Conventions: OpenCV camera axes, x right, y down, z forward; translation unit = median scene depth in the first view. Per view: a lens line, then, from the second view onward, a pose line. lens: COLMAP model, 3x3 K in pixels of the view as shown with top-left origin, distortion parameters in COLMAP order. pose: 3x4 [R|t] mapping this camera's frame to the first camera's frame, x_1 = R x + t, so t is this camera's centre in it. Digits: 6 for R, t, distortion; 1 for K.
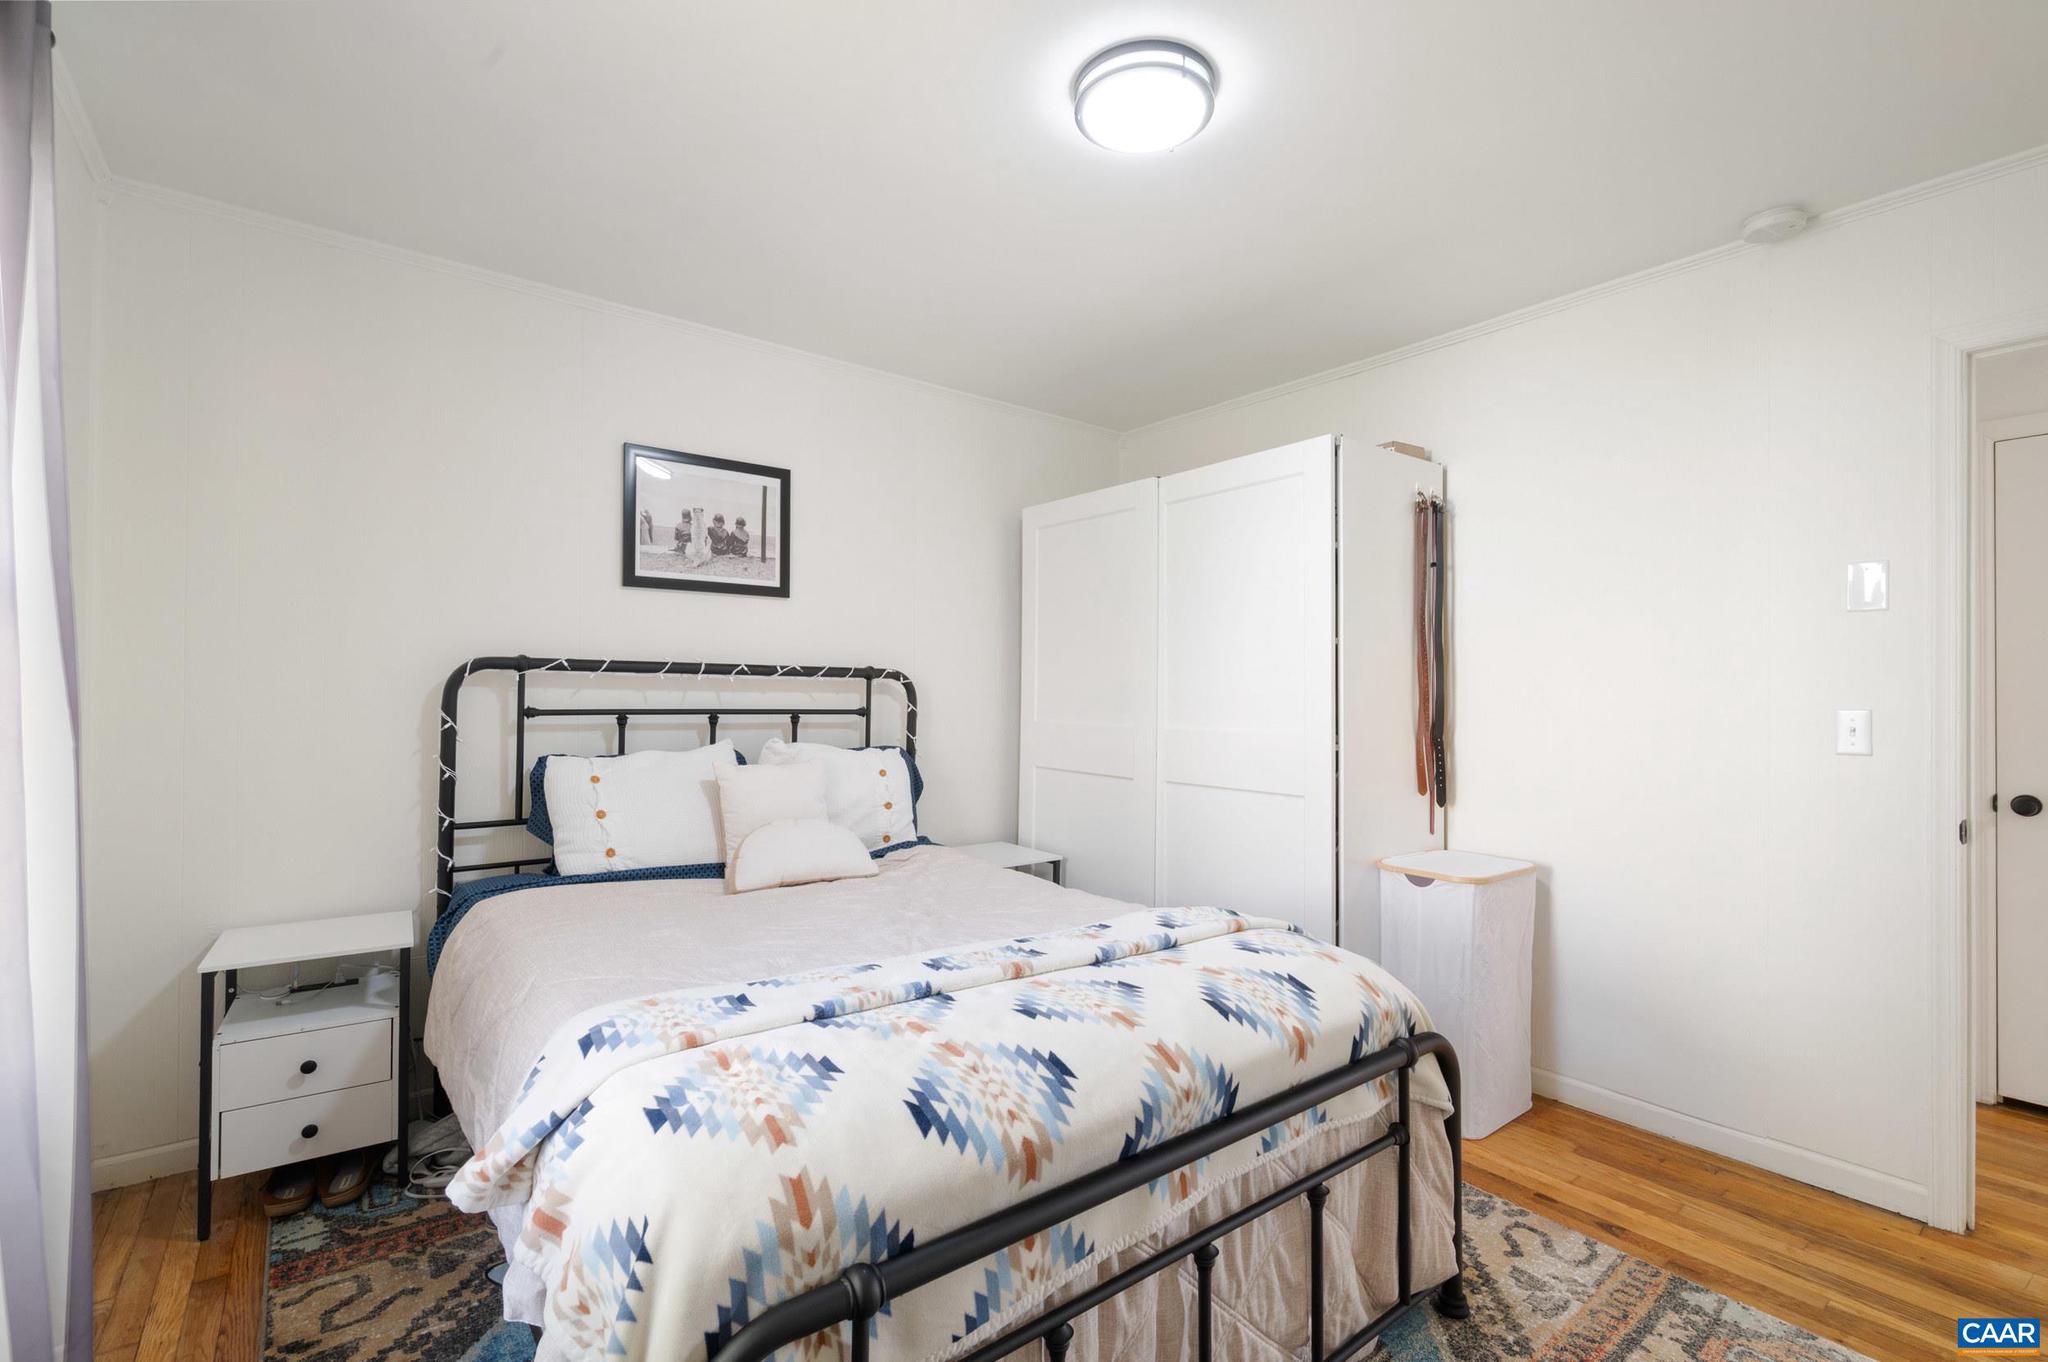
lens RADIAL K [[901.8, 0, 1020.4], [0, 901.8, 655.8], [0, 0, 1]] dist [0.000811, 0.000017]
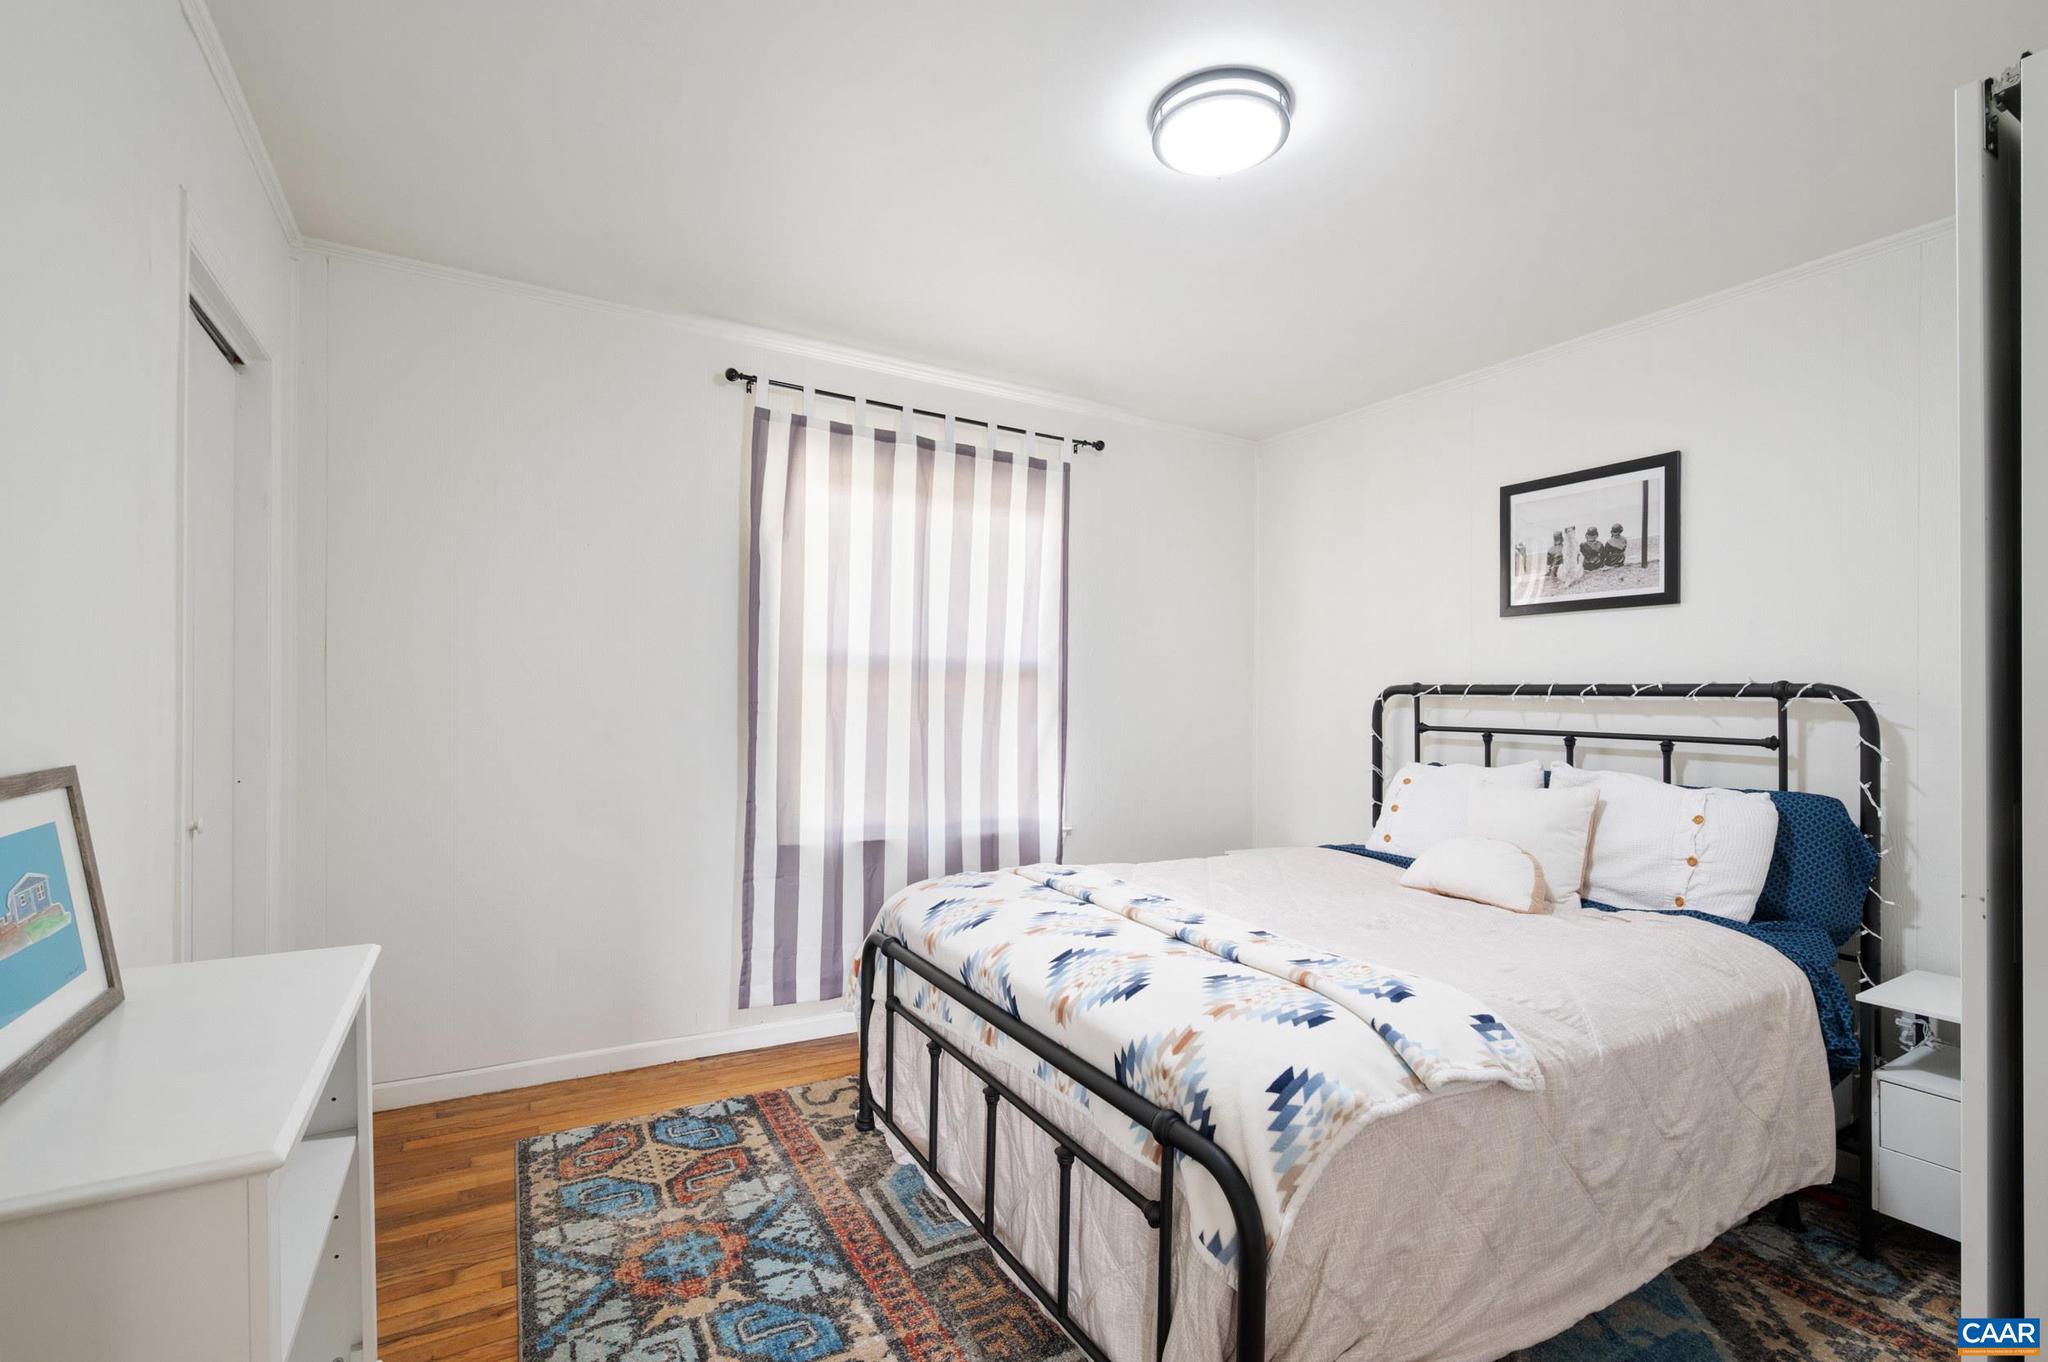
lens RADIAL K [[908.6, 0, 1026.2], [0, 908.6, 686.7], [0, 0, 1]] dist [-0.000613, -0.000266]
pose [[-0.123770, -0.028758, -0.991894, 0.701297], [0.018601, 0.999337, -0.031295, 0.030615], [0.992137, -0.022324, -0.123153, 0.535410]]
